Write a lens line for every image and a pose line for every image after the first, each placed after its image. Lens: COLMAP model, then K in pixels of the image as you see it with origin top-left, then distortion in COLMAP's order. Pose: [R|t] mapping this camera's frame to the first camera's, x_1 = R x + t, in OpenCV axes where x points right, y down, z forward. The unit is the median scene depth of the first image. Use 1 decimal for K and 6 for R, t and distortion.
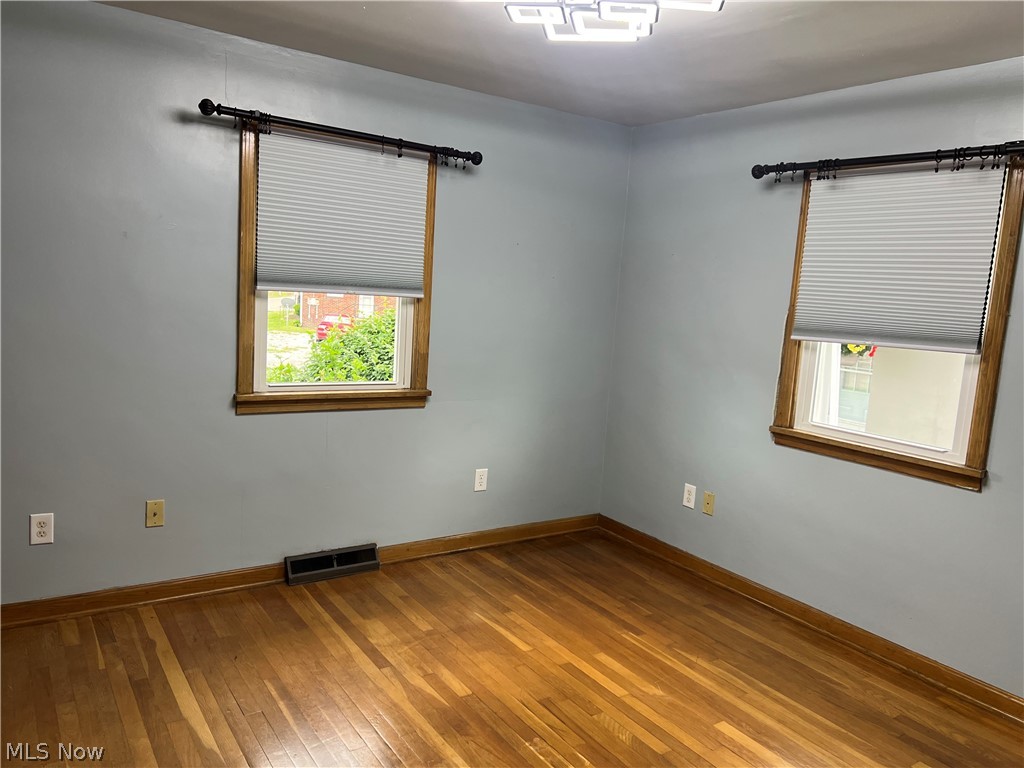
lens RADIAL K [[776.2, 0, 515.7], [0, 776.2, 385.6], [0, 0, 1]] dist [0.076916, -0.057577]
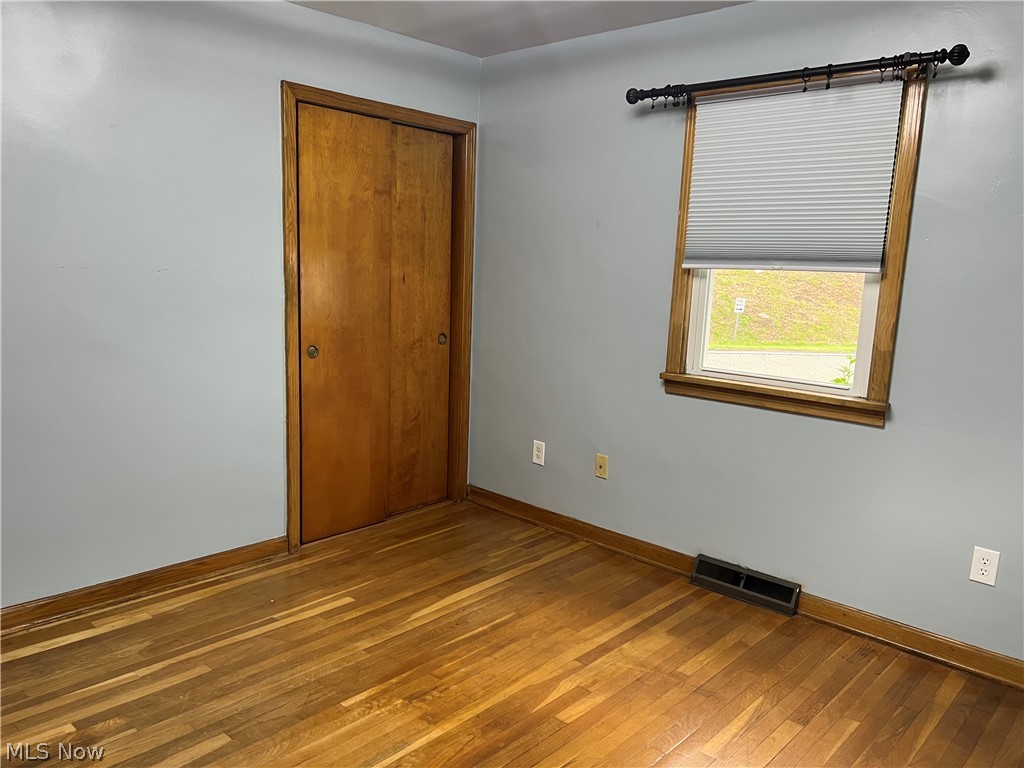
lens RADIAL K [[776.2, 0, 515.7], [0, 776.2, 385.6], [0, 0, 1]] dist [0.076916, -0.057577]
pose [[0.235315, 0.097842, -0.966982, 0.595698], [-0.150620, 0.986571, 0.063171, -0.006281], [0.960177, 0.130782, 0.246892, 0.584688]]
